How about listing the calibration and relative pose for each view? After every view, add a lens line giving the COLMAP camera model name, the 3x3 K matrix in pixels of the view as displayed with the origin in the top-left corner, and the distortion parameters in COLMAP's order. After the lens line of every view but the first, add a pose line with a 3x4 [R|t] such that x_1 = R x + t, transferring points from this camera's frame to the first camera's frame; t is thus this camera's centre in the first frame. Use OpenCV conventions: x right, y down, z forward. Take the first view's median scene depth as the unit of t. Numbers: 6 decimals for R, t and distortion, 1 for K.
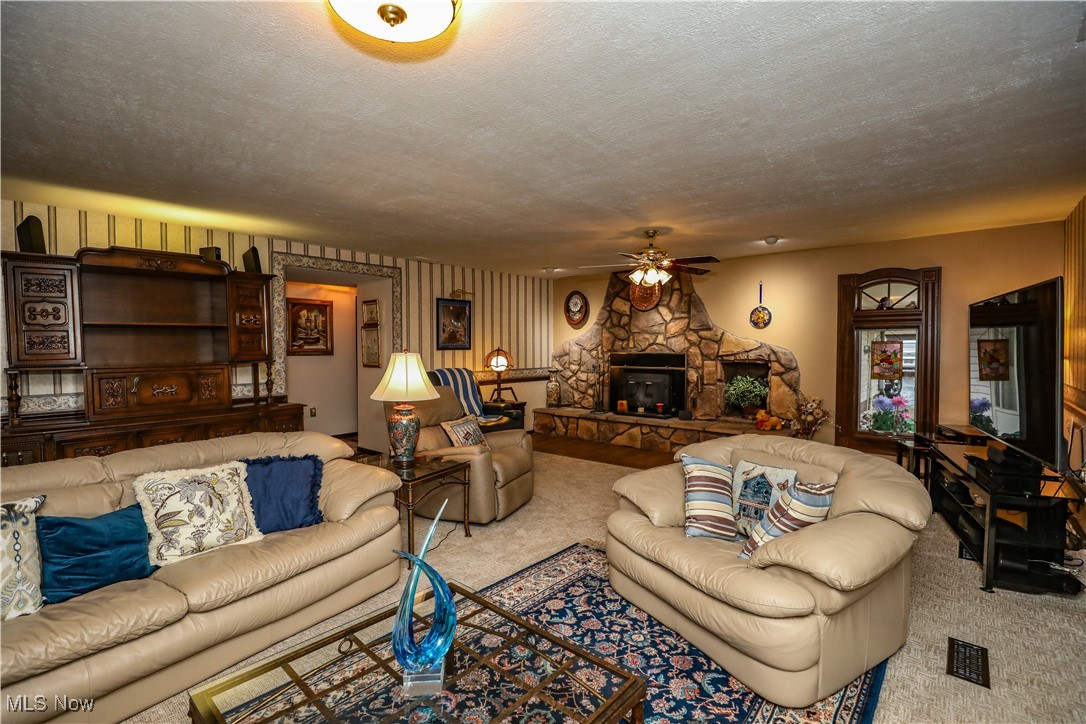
lens RADIAL K [[498.9, 0, 551.0], [0, 498.9, 360.2], [0, 0, 1]] dist [-0.023902, 0.000583]
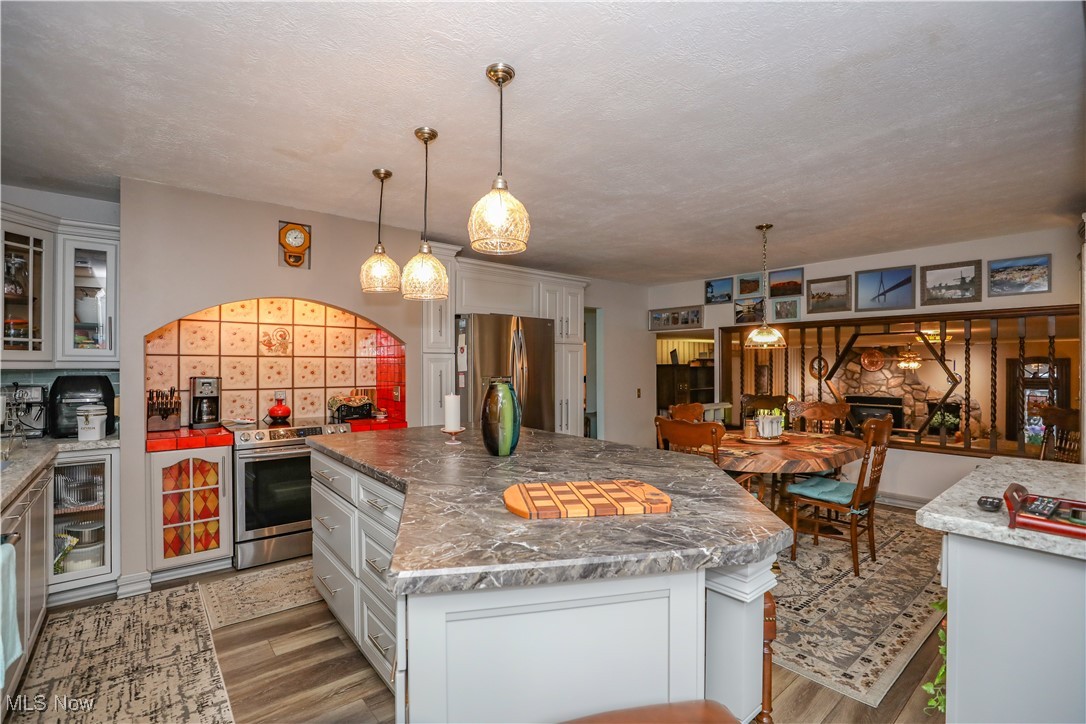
lens RADIAL K [[498.9, 0, 544.7], [0, 498.9, 363.2], [0, 0, 1]] dist [-0.023902, 0.000583]
pose [[0.984673, 0.005985, -0.174309, -0.629860], [-0.011846, 0.999398, -0.032605, -0.060403], [0.174009, 0.034170, 0.984151, -0.863030]]
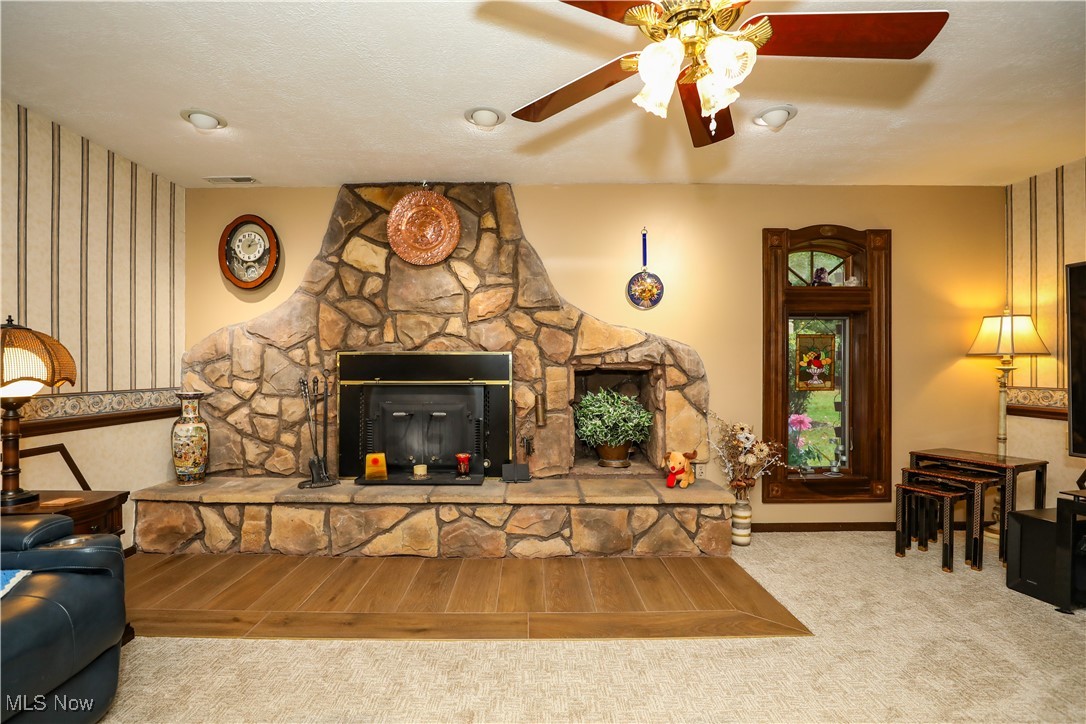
lens RADIAL K [[529.3, 0, 546.3], [0, 529.3, 376.8], [0, 0, 1]] dist [-0.027627, 0.000166]
pose [[0.771541, -0.004800, 0.636162, -0.050660], [0.015207, 0.999825, -0.010899, 0.017174], [-0.635998, 0.018084, 0.771479, 0.535458]]
